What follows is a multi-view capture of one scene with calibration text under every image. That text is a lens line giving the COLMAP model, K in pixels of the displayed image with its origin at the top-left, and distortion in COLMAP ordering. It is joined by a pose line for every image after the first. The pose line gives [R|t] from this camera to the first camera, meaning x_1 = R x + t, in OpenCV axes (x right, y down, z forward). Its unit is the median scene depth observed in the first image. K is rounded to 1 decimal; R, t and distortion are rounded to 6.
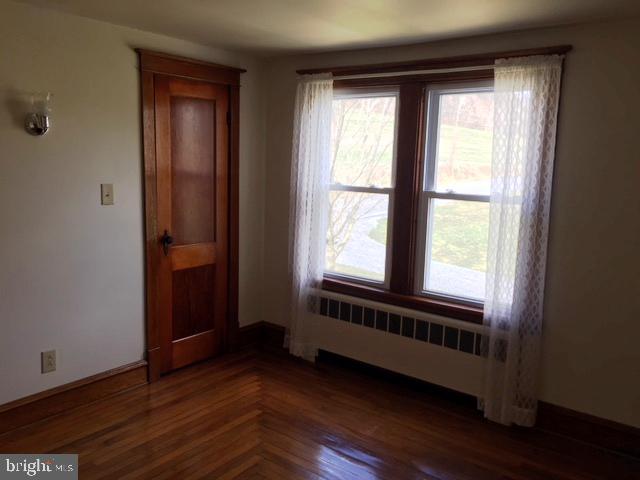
lens RADIAL K [[545.8, 0, 320.0], [0, 545.8, 240.0], [0, 0, 1]] dist [-0.021519, -0.004052]
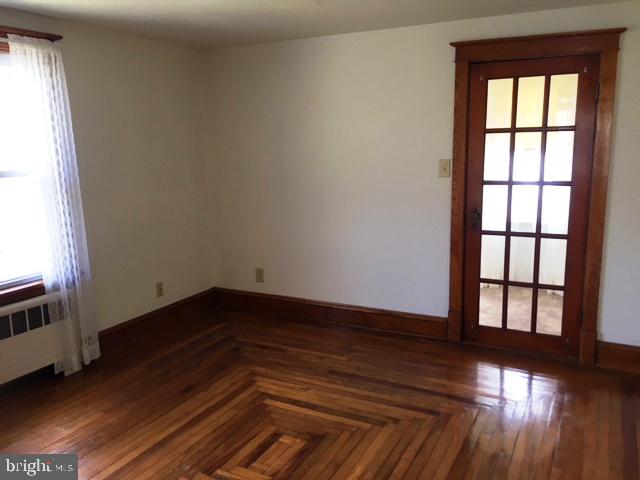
lens RADIAL K [[545.8, 0, 320.0], [0, 545.8, 240.0], [0, 0, 1]] dist [-0.021519, -0.004052]
pose [[-0.196295, -0.205679, 0.958731, -0.798705], [0.151772, 0.959596, 0.236939, -0.112768], [-0.968728, 0.192018, -0.157147, 0.654256]]
